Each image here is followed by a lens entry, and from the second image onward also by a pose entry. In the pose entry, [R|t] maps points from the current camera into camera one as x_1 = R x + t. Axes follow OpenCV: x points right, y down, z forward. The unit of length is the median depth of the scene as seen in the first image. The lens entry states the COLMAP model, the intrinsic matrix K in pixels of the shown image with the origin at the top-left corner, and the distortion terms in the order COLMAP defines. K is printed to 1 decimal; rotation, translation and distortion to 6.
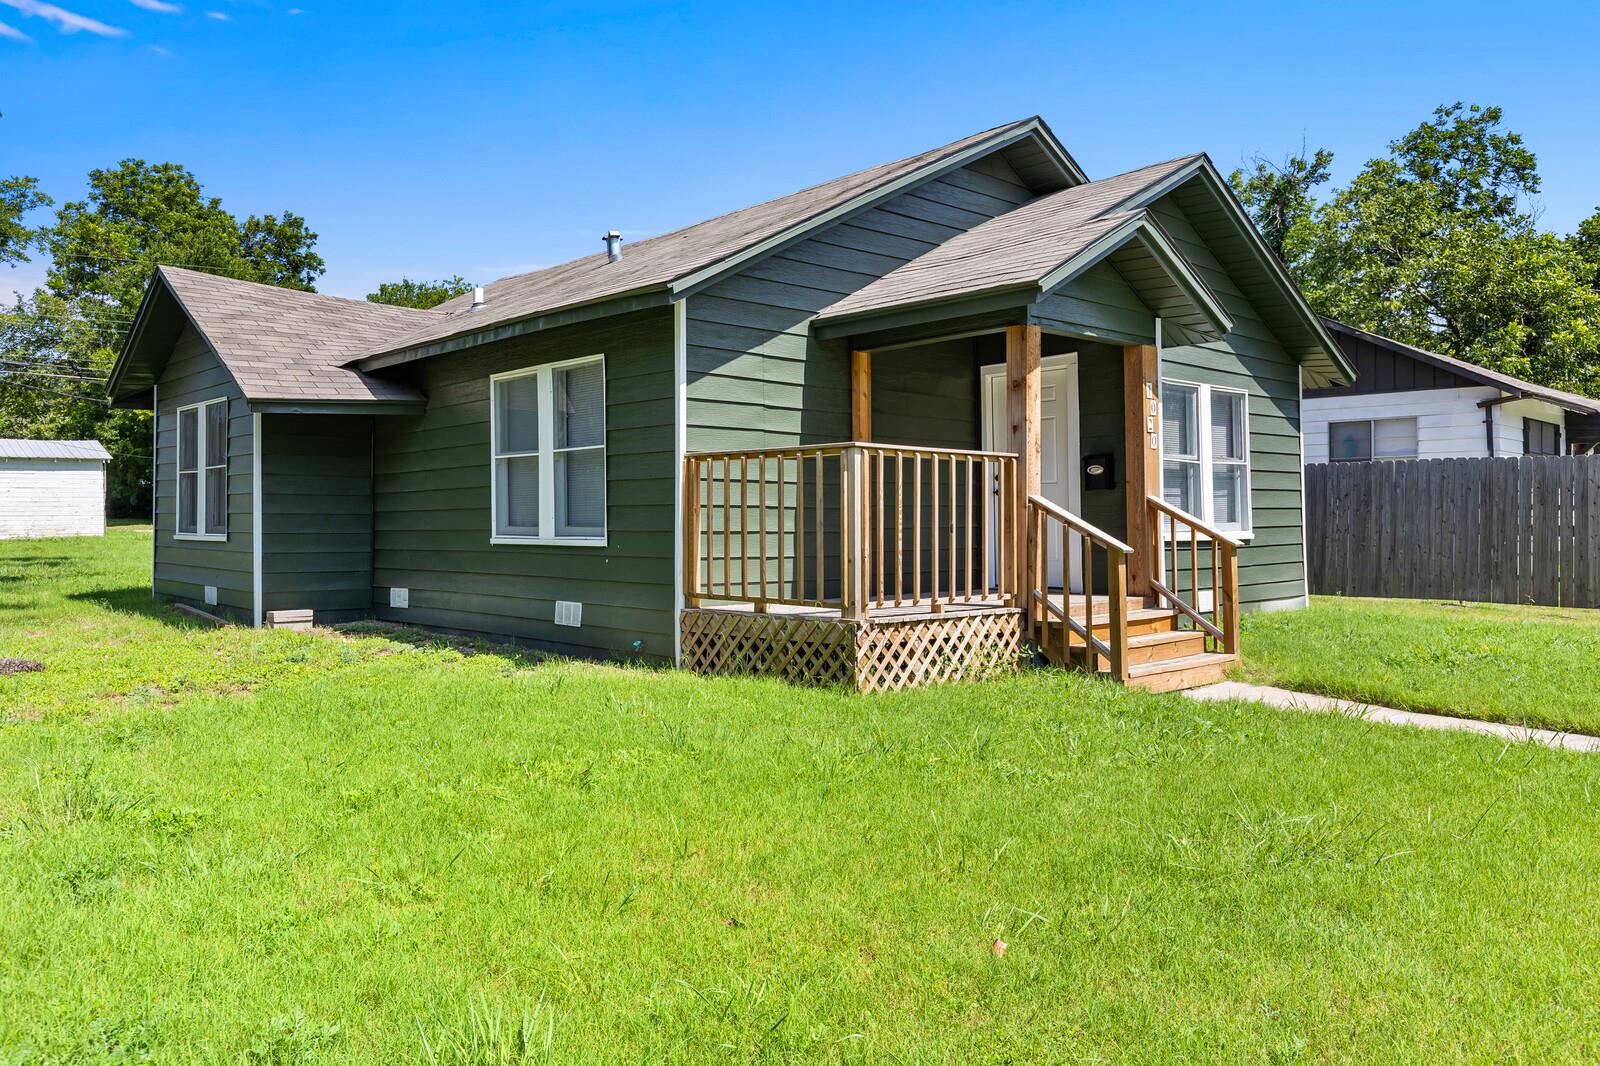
lens RADIAL K [[1147.3, 0, 800.2], [0, 1147.3, 493.0], [0, 0, 1]] dist [-0.002493, 0.001090]
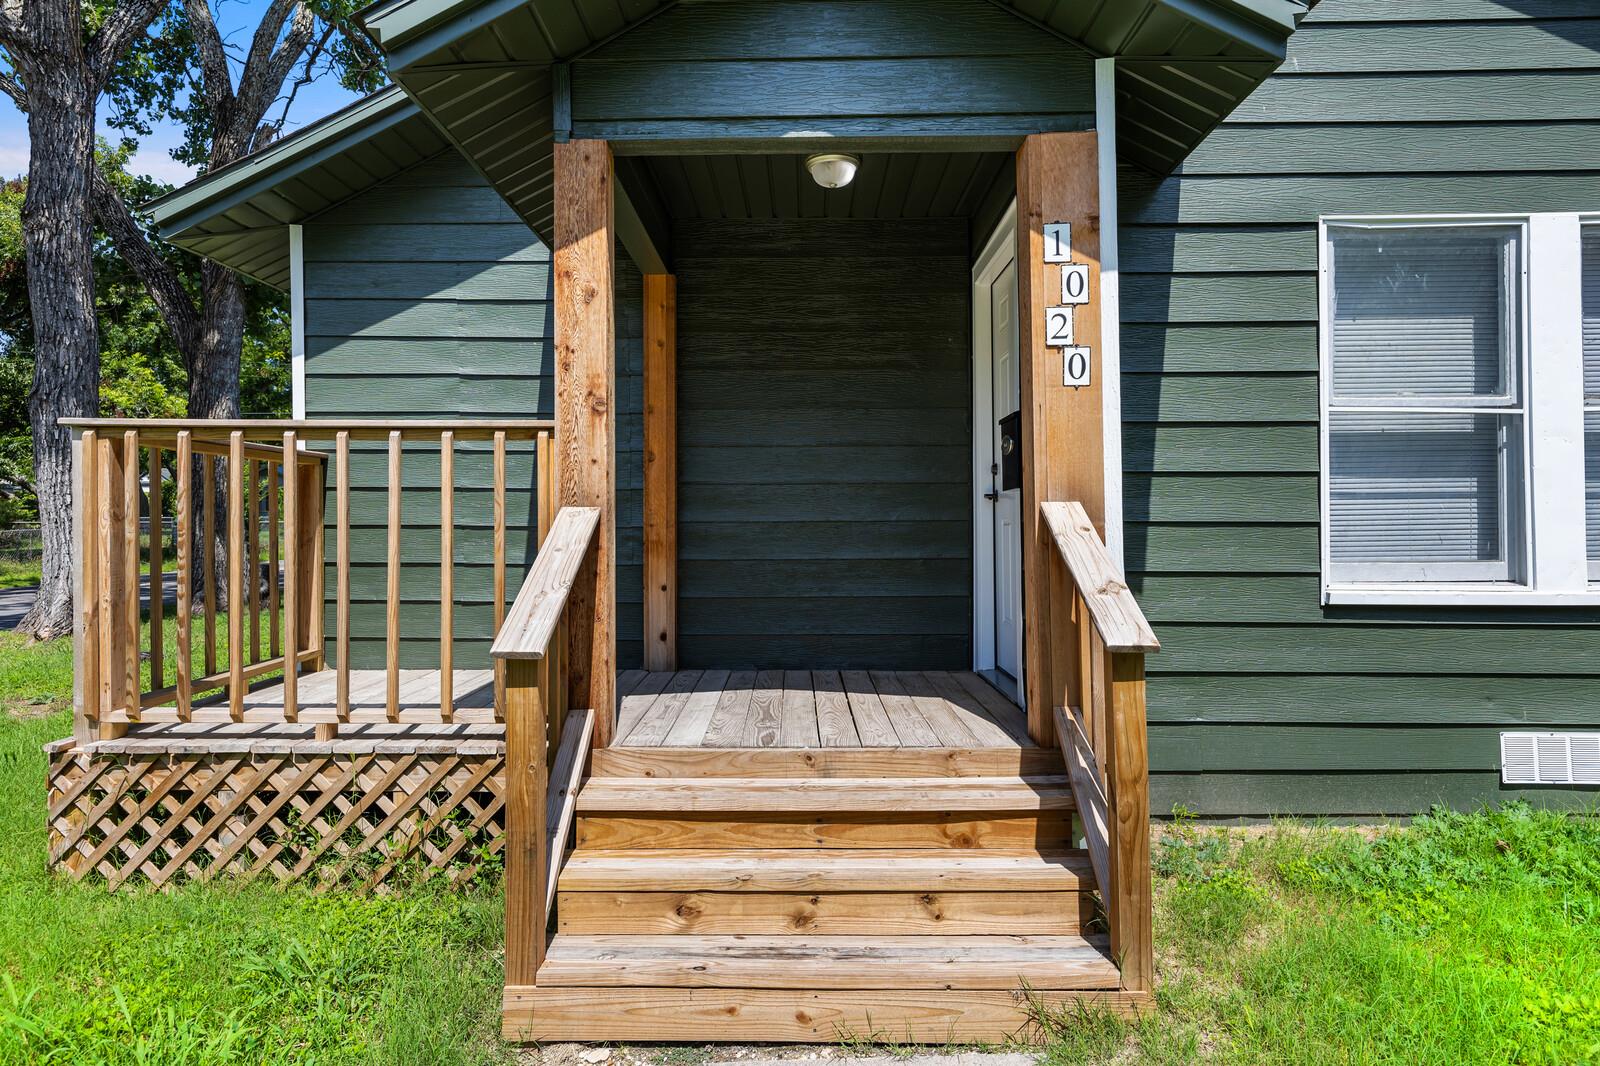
lens RADIAL K [[958.0, 0, 793.2], [0, 958.0, 520.7], [0, 0, 1]] dist [0.011356, -0.000158]
pose [[0.724371, 0.000331, -0.689411, 0.465969], [0.016559, 0.999703, 0.017878, 0.001811], [0.689212, -0.024366, 0.724150, 0.678177]]
